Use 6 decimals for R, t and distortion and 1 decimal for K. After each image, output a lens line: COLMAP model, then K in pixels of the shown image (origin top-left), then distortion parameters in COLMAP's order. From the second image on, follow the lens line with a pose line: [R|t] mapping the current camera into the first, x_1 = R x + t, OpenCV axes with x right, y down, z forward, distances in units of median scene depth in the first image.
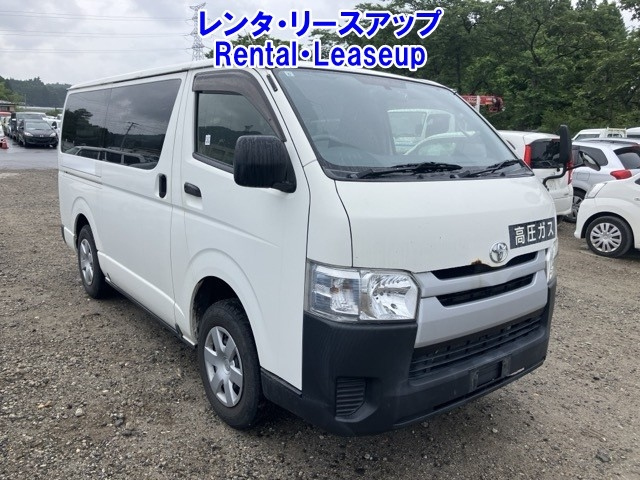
lens RADIAL K [[545.9, 0, 317.4], [0, 545.9, 228.6], [0, 0, 1]] dist [-0.002375, -0.002774]
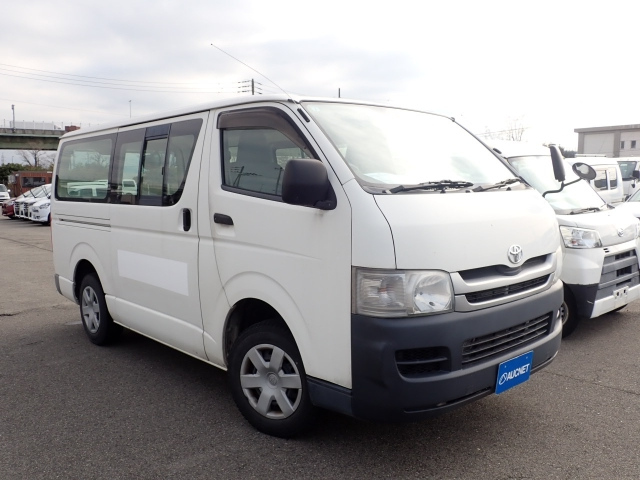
lens RADIAL K [[585.1, 0, 320.0], [0, 585.1, 240.0], [0, 0, 1]] dist [-0.009315, -0.004611]
pose [[0.996702, -0.053816, 0.060731, -0.118763], [0.057942, 0.995977, -0.068355, 0.061514], [-0.056808, 0.071648, 0.995811, -0.150915]]
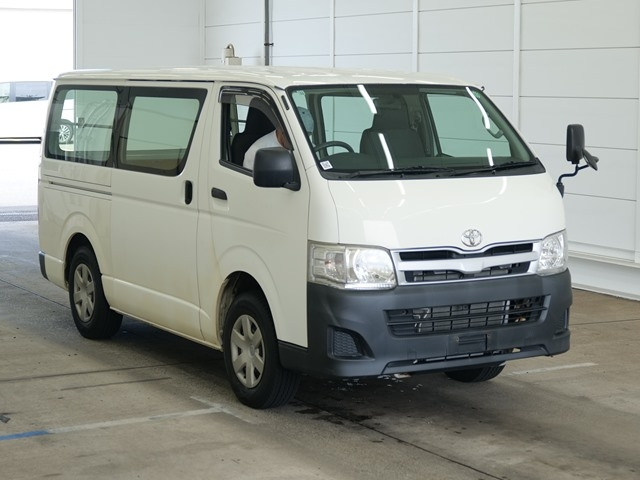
lens RADIAL K [[1352.1, 0, 320.9], [0, 1352.1, 172.8], [0, 0, 1]] dist [-0.031438, 0.007093]
pose [[0.991875, -0.021197, -0.125438, 0.323680], [0.007253, 0.993839, -0.110596, 0.194895], [0.127009, 0.108788, 0.985918, -1.700893]]
